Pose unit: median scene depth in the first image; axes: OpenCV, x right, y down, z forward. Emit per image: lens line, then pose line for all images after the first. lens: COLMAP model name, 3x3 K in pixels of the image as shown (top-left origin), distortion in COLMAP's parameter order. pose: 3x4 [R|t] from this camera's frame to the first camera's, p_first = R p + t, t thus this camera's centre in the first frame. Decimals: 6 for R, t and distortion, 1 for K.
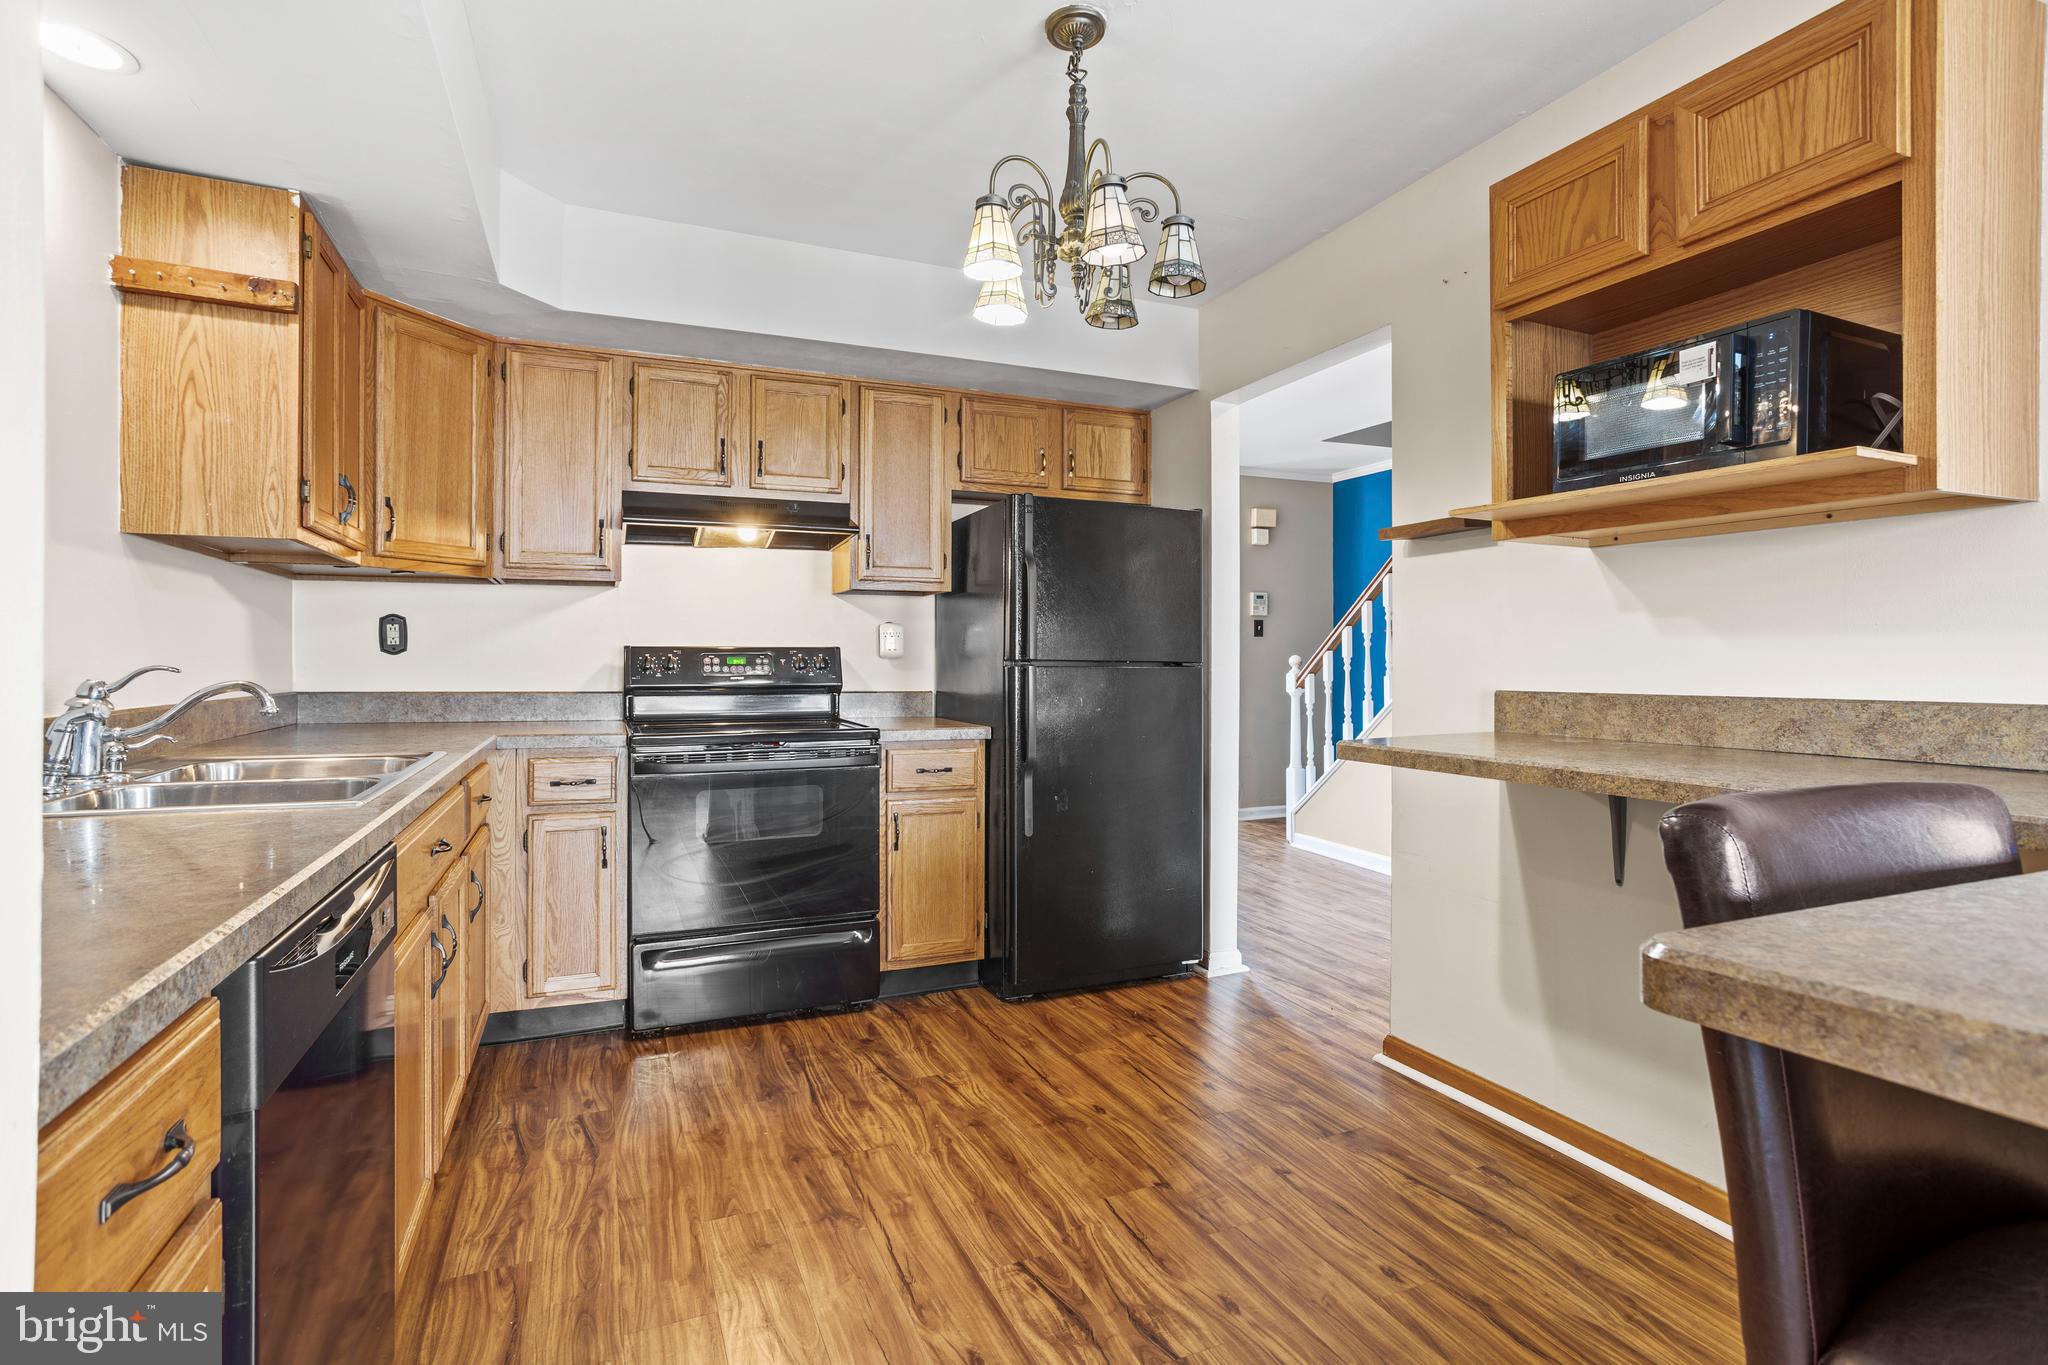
lens RADIAL K [[996.8, 0, 1021.7], [0, 996.8, 654.6], [0, 0, 1]] dist [-0.046675, 0.026494]
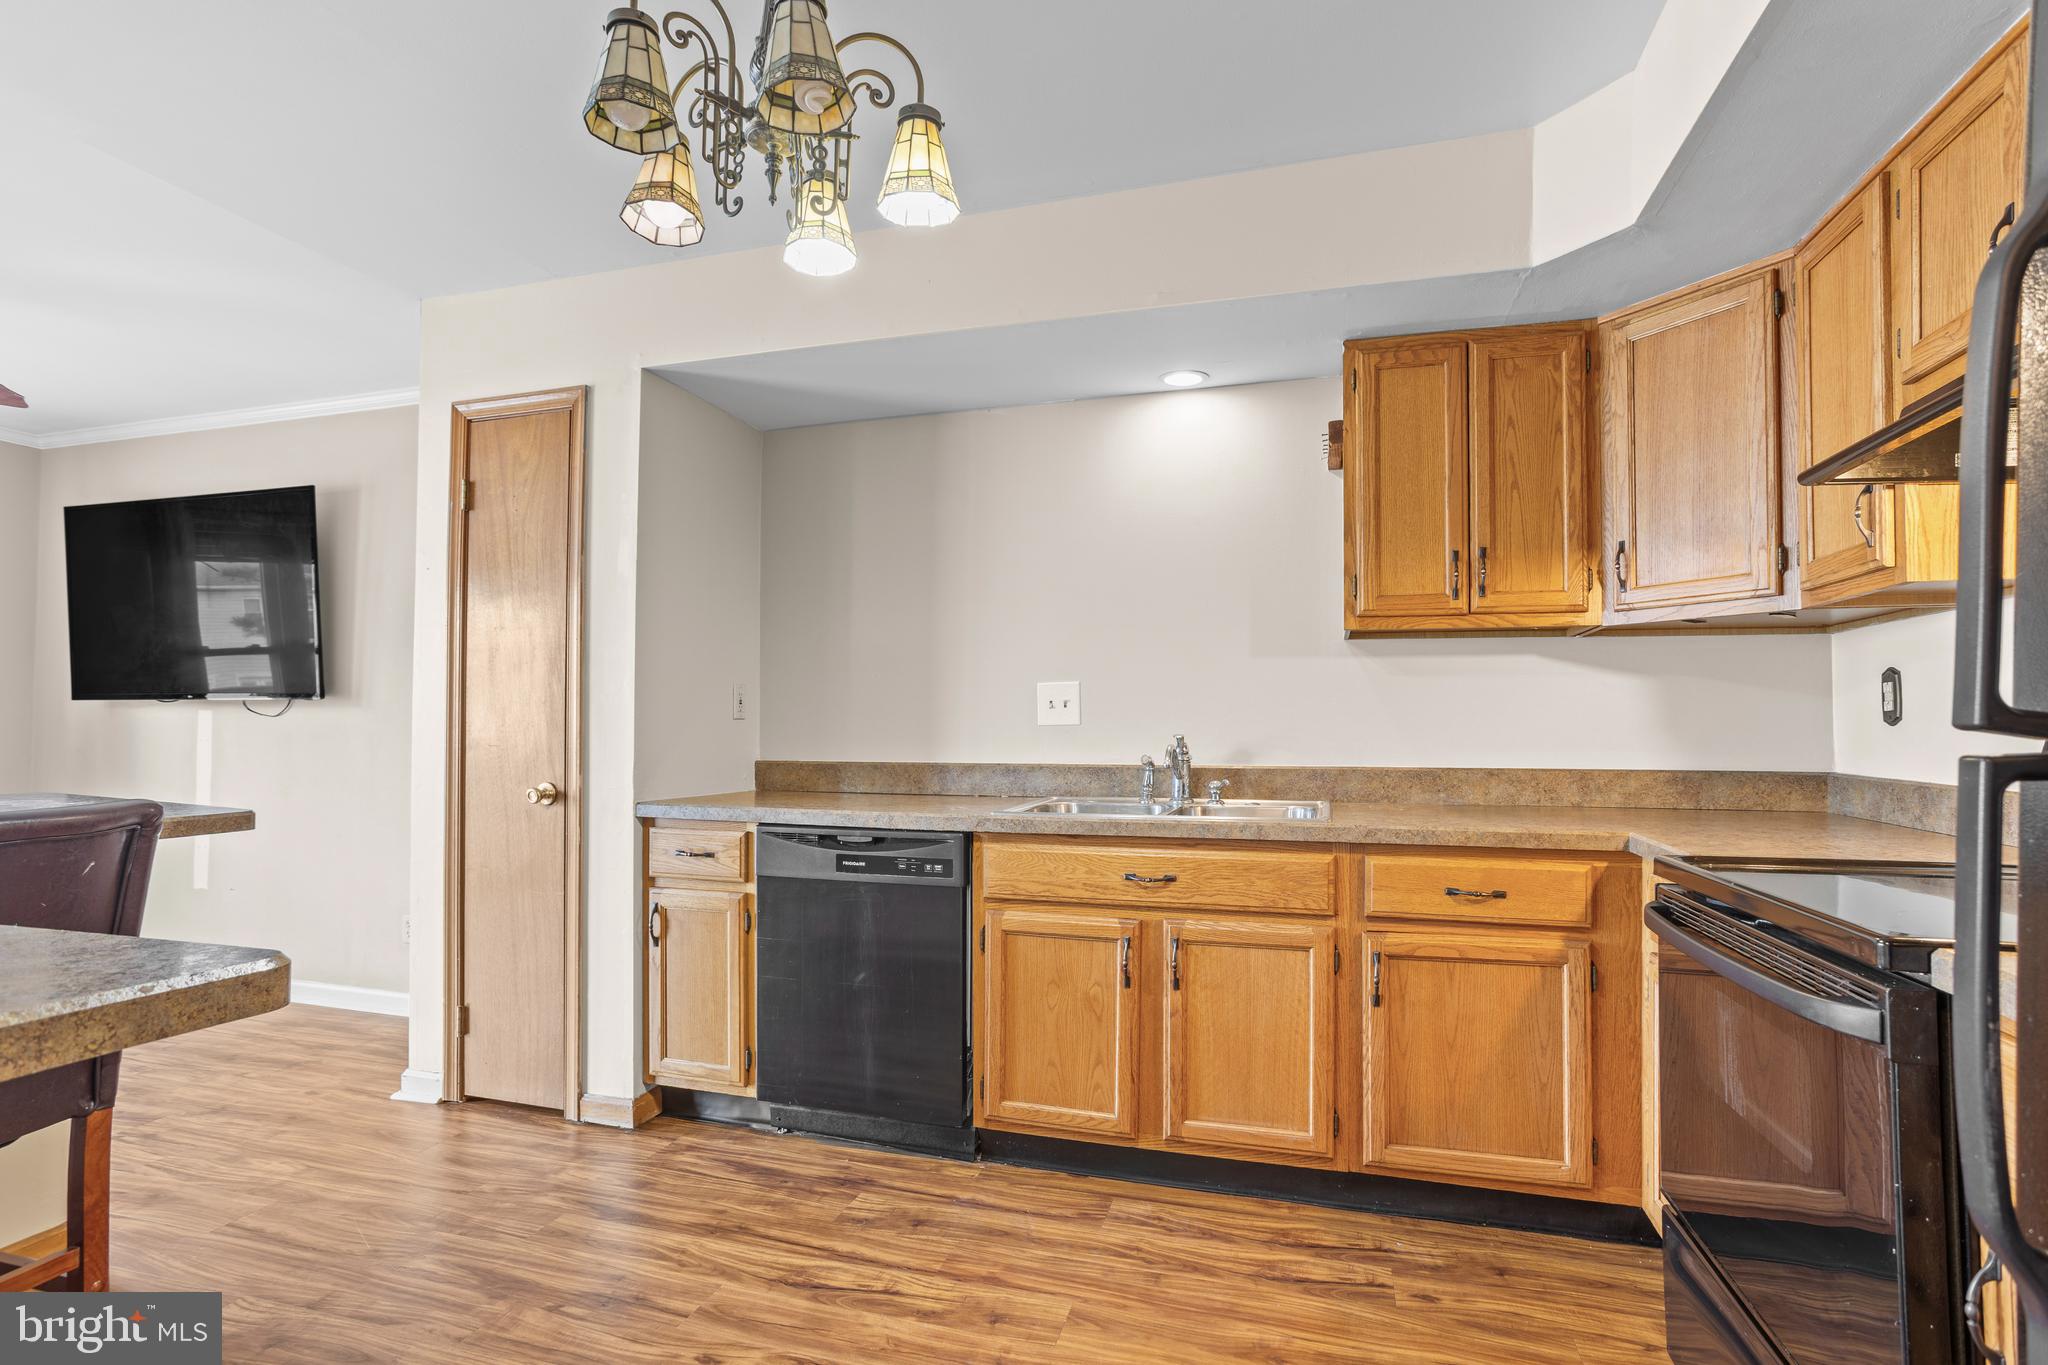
lens RADIAL K [[996.8, 0, 1028.7], [0, 996.8, 713.2], [0, 0, 1]] dist [-0.046675, 0.026494]
pose [[-0.642855, -0.017732, -0.765783, 0.347152], [0.000117, 0.999730, -0.023247, 0.008608], [0.765988, -0.015034, -0.642679, 1.189939]]
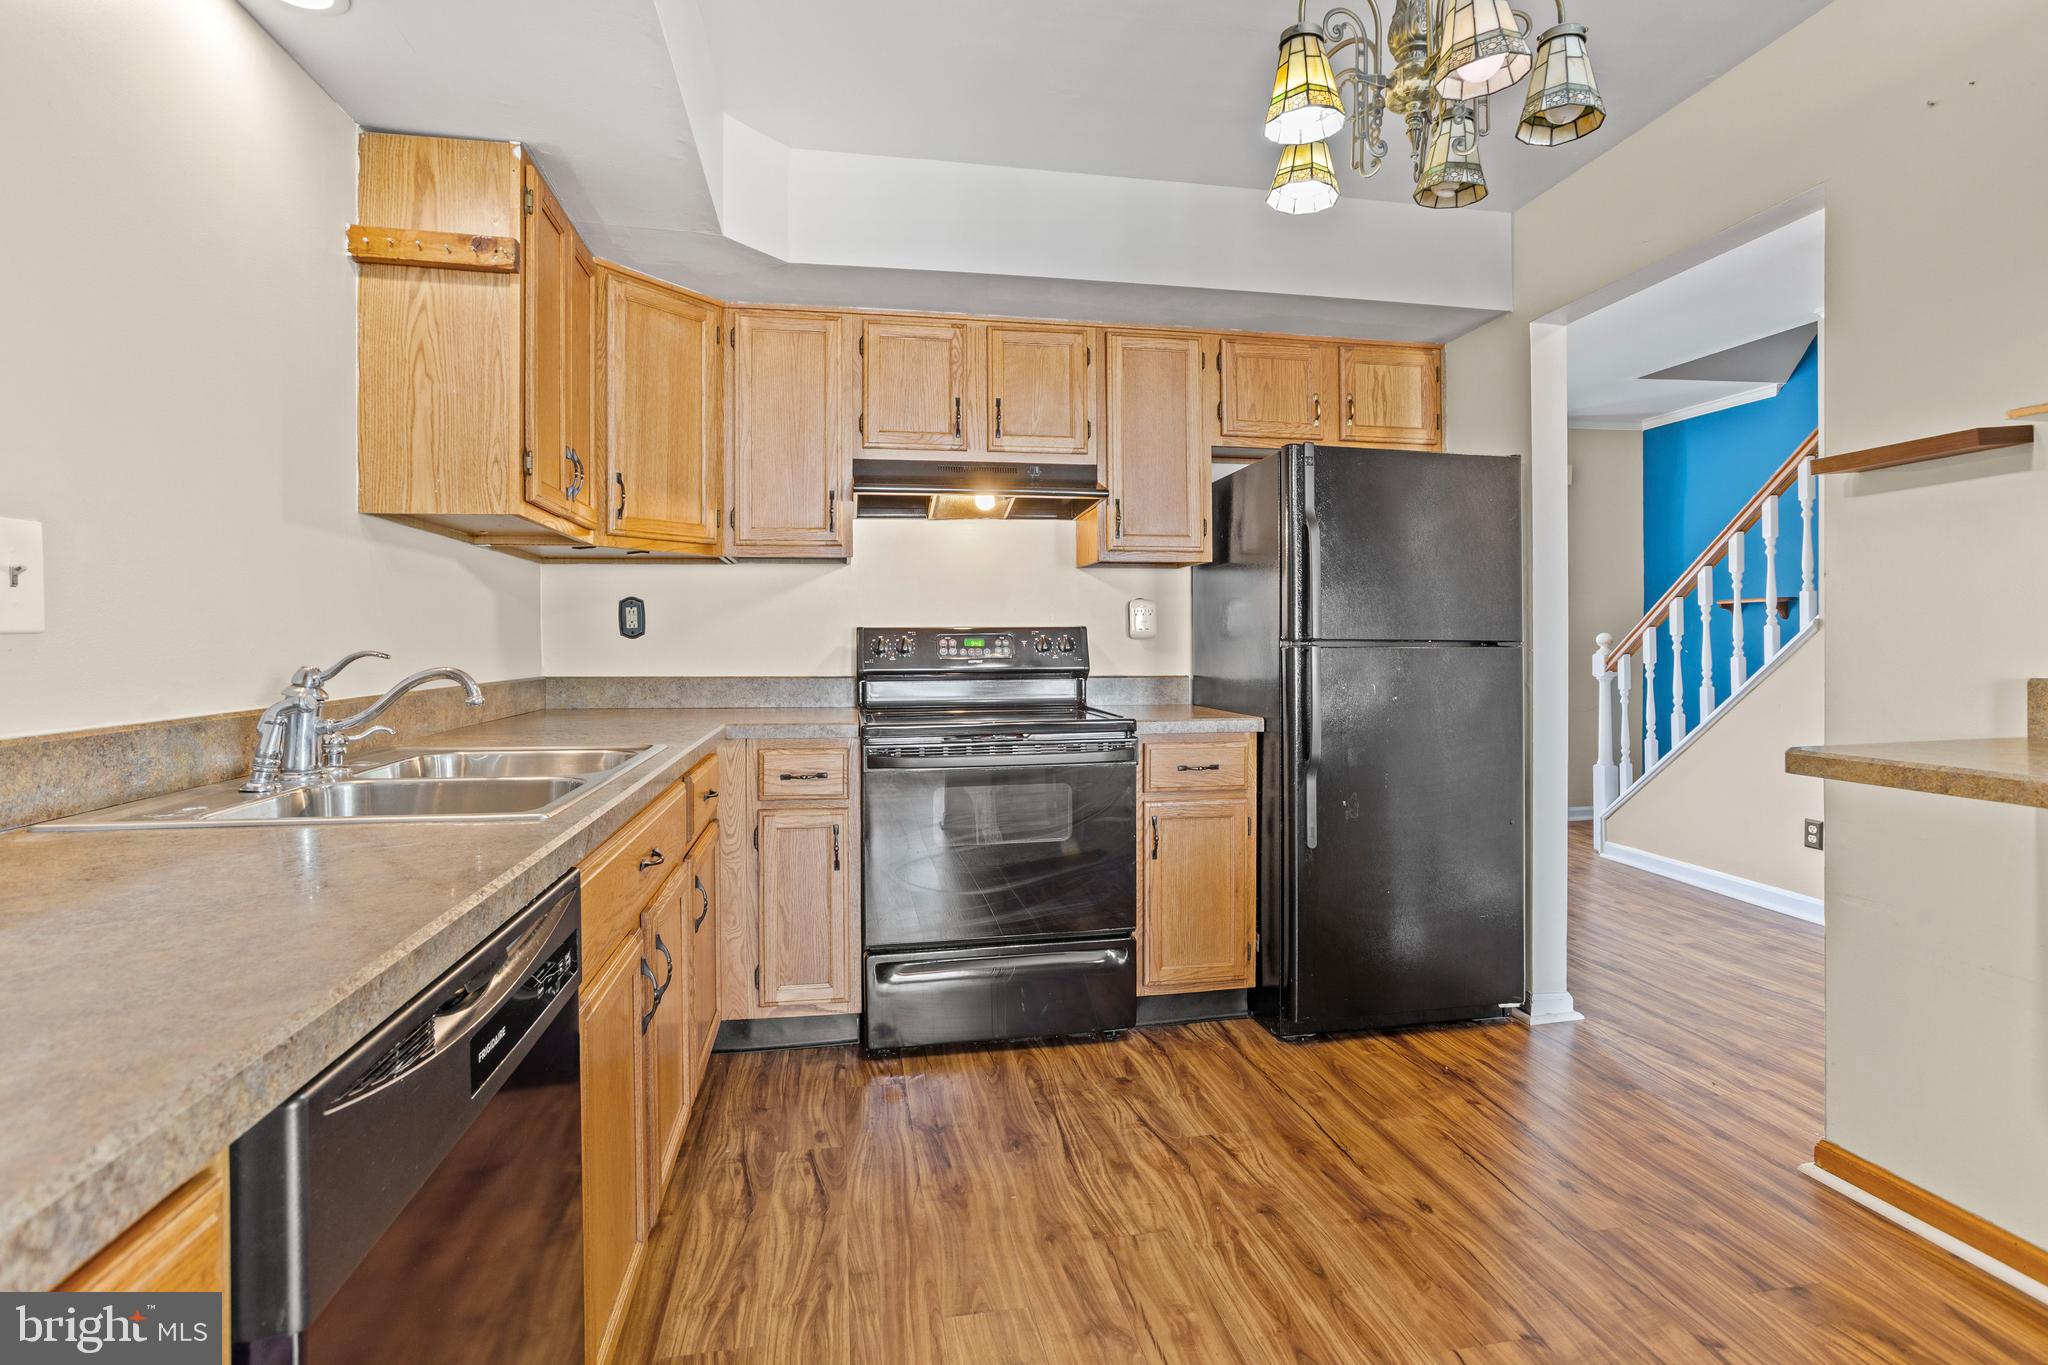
lens RADIAL K [[996.8, 0, 1023.9], [0, 996.8, 642.8], [0, 0, 1]] dist [-0.046675, 0.026494]
pose [[0.975321, -0.006000, -0.220711, -0.053870], [0.007445, 0.999956, 0.005716, 0.001881], [0.220667, -0.007218, 0.975323, 0.154853]]
